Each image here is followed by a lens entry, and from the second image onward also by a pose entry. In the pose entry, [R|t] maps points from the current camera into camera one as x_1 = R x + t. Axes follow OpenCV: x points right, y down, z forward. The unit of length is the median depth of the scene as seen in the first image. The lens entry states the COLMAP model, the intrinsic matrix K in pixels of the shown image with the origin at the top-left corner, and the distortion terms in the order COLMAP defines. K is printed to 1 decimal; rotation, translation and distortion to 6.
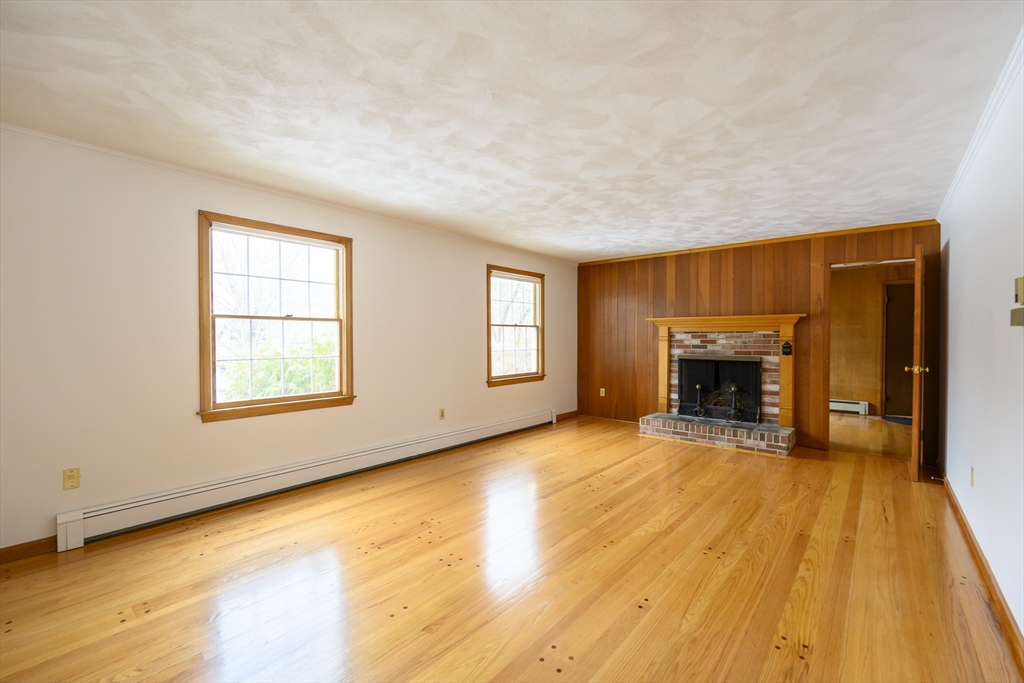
lens RADIAL K [[436.0, 0, 513.9], [0, 436.0, 344.4], [0, 0, 1]] dist [-0.000100, -0.000155]
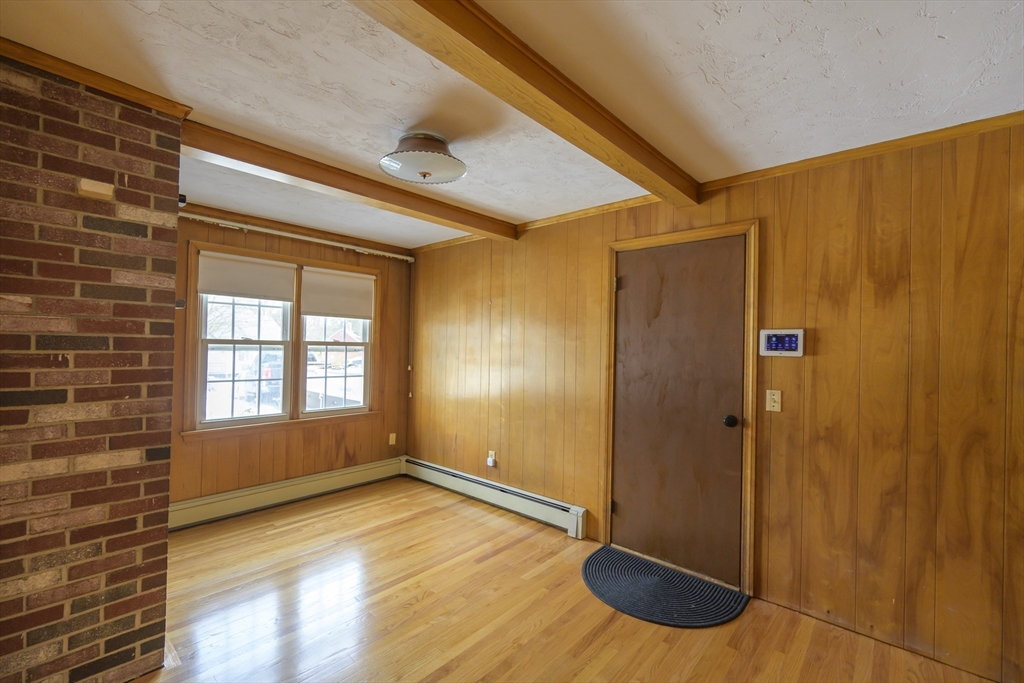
lens RADIAL K [[444.3, 0, 509.8], [0, 444.3, 344.0], [0, 0, 1]] dist [-0.000783, -0.000387]
pose [[0.999507, 0.016729, -0.026565, 1.005845], [-0.017246, 0.999664, -0.019363, -0.040262], [0.026233, 0.019811, 0.999460, 0.718188]]
